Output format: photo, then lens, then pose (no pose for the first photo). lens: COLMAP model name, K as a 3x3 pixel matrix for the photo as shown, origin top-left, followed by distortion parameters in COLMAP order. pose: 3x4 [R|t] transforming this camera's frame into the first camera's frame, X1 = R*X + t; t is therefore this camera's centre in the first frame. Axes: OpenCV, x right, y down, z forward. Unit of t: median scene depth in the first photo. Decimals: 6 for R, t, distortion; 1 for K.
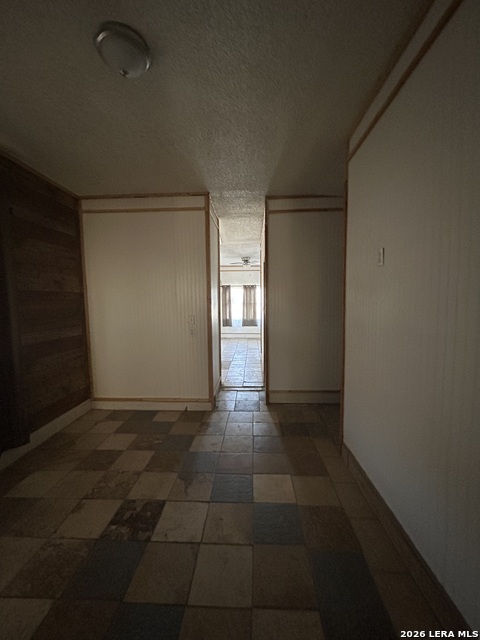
lens RADIAL K [[259.4, 0, 241.4], [0, 259.4, 319.2], [0, 0, 1]] dist [0.003686, 0.000439]
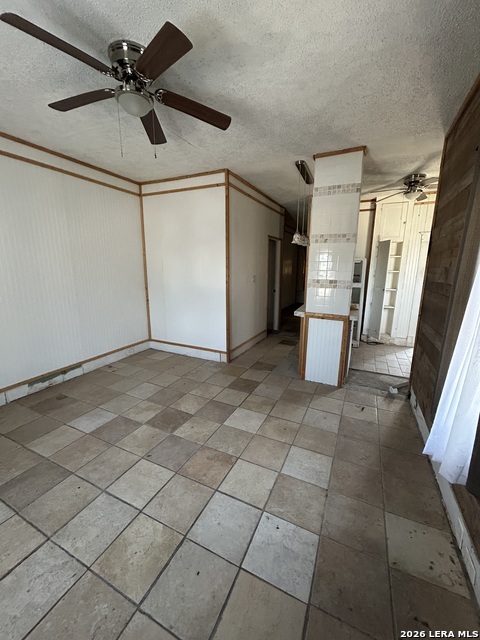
lens RADIAL K [[259.4, 0, 242.1], [0, 259.4, 319.7], [0, 0, 1]] dist [0.003686, 0.000439]
pose [[0.923204, 0.102084, -0.370505, 0.420451], [-0.060740, 0.990717, 0.121619, 0.014491], [0.379481, -0.089775, 0.920834, -0.062682]]
